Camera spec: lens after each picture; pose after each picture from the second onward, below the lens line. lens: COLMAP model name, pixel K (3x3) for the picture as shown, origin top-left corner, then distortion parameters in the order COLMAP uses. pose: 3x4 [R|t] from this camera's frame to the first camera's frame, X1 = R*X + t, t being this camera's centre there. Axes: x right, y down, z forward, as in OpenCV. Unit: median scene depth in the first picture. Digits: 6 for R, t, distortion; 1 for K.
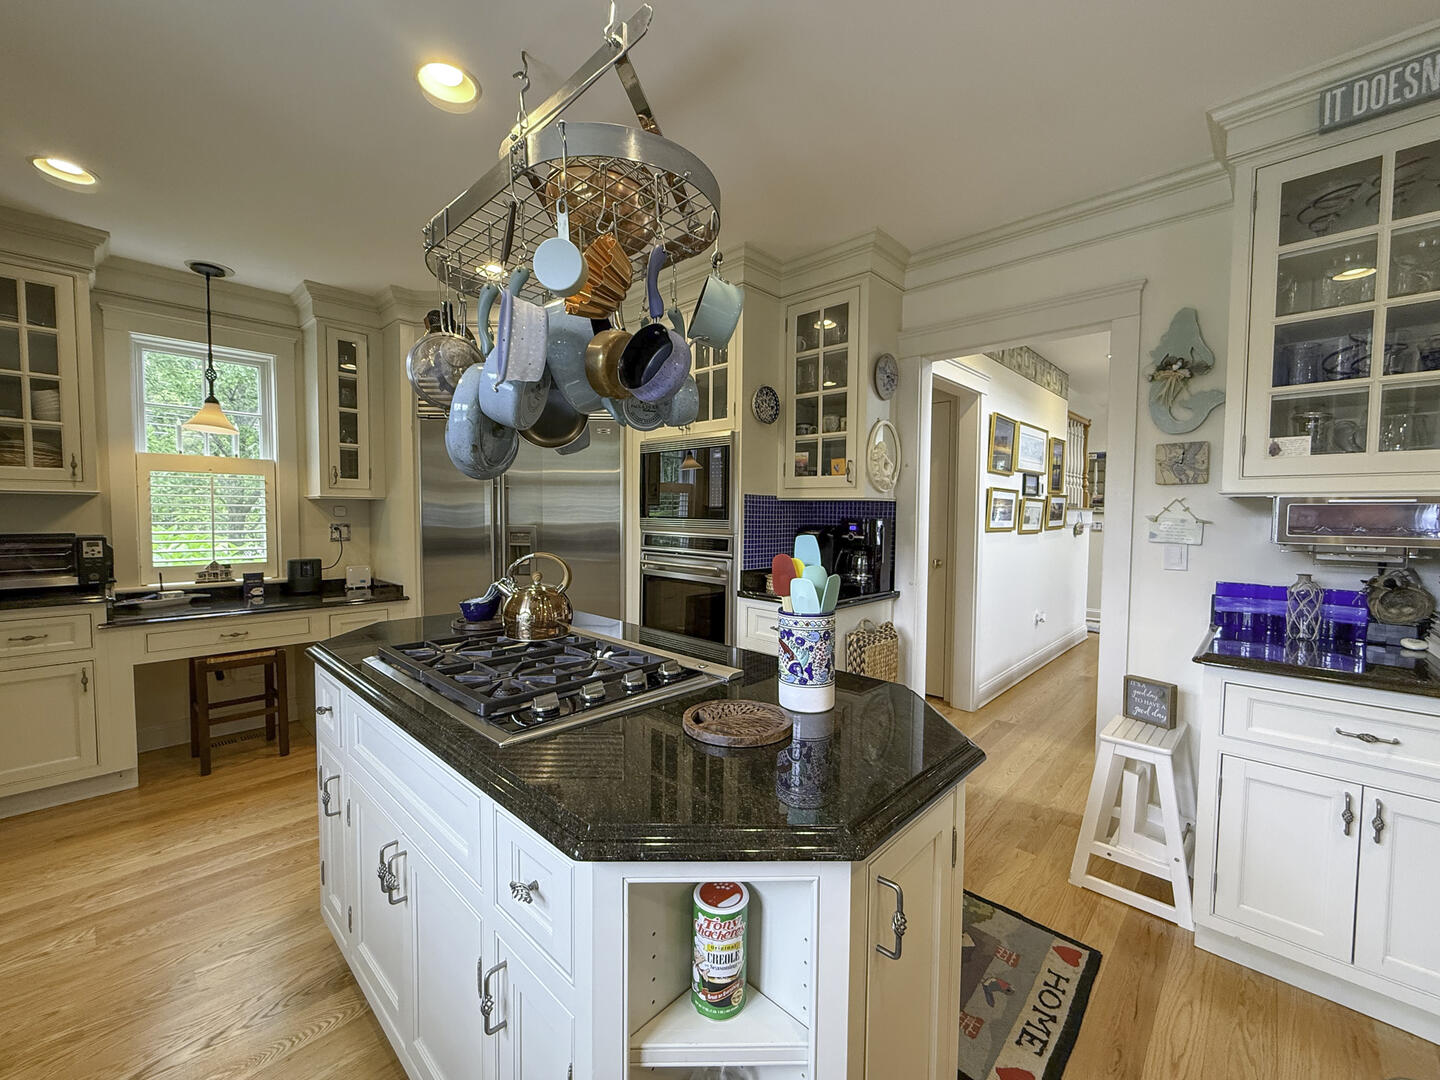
lens RADIAL K [[586.7, 0, 717.0], [0, 586.7, 539.1], [0, 0, 1]] dist [0.002590, -0.000239]
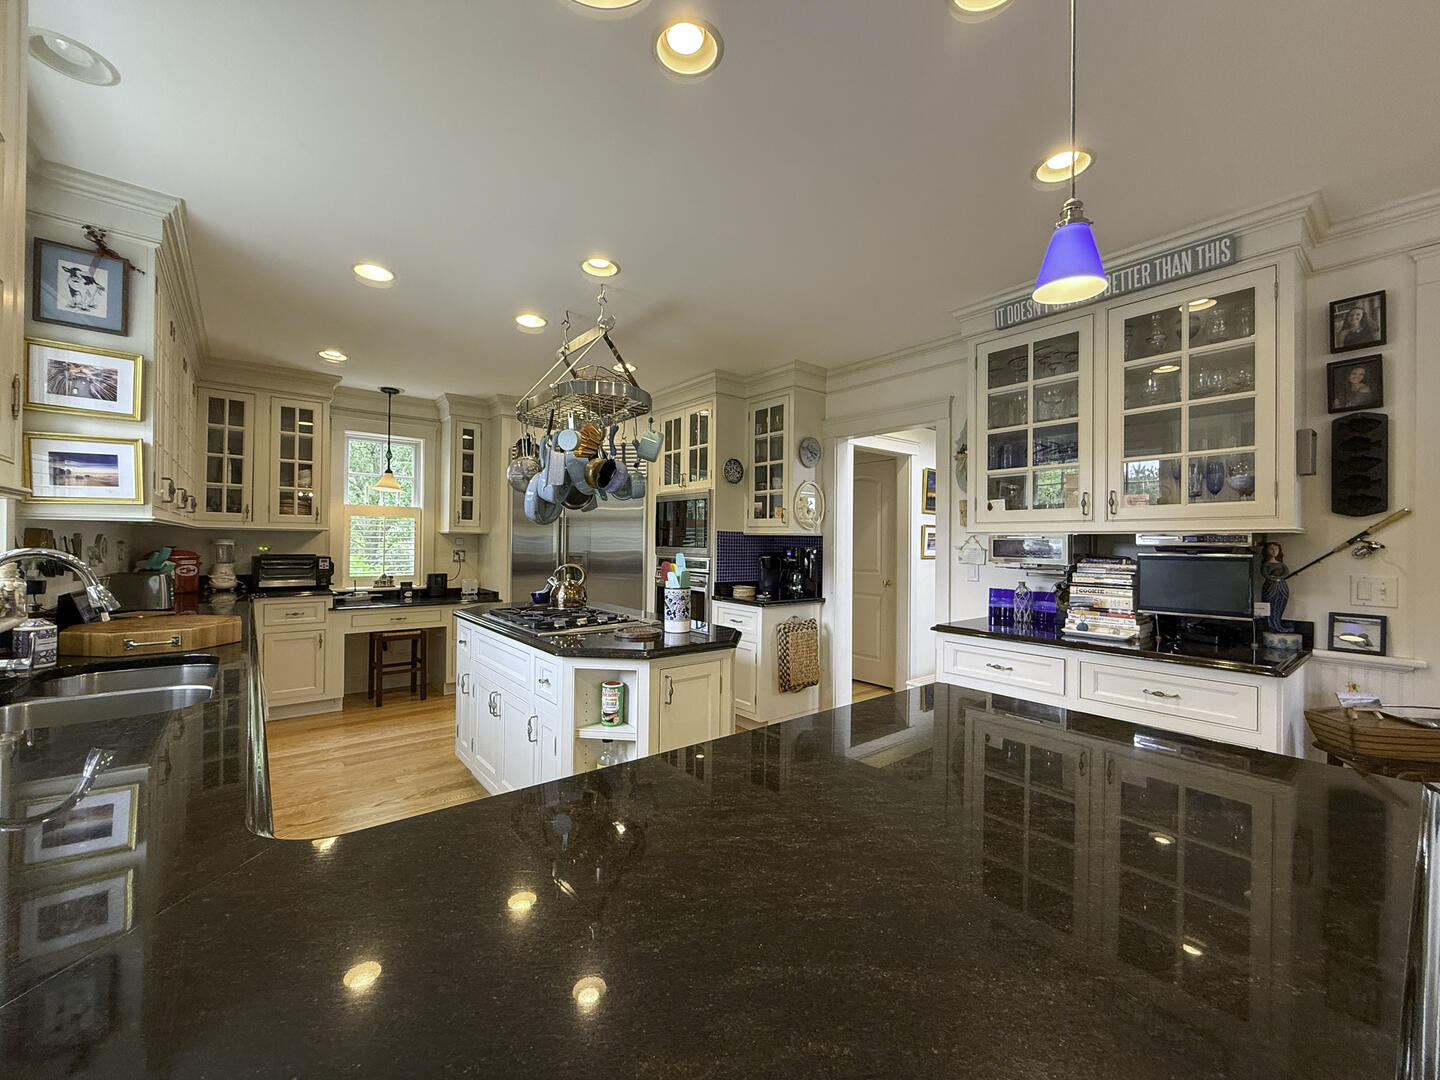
lens RADIAL K [[582.1, 0, 716.4], [0, 582.1, 539.7], [0, 0, 1]] dist [0.001769, -0.000160]
pose [[0.991662, 0.002693, -0.128840, 0.234419], [-0.009479, 0.998598, -0.052081, 0.022803], [0.128519, 0.052868, 0.990297, -0.462708]]
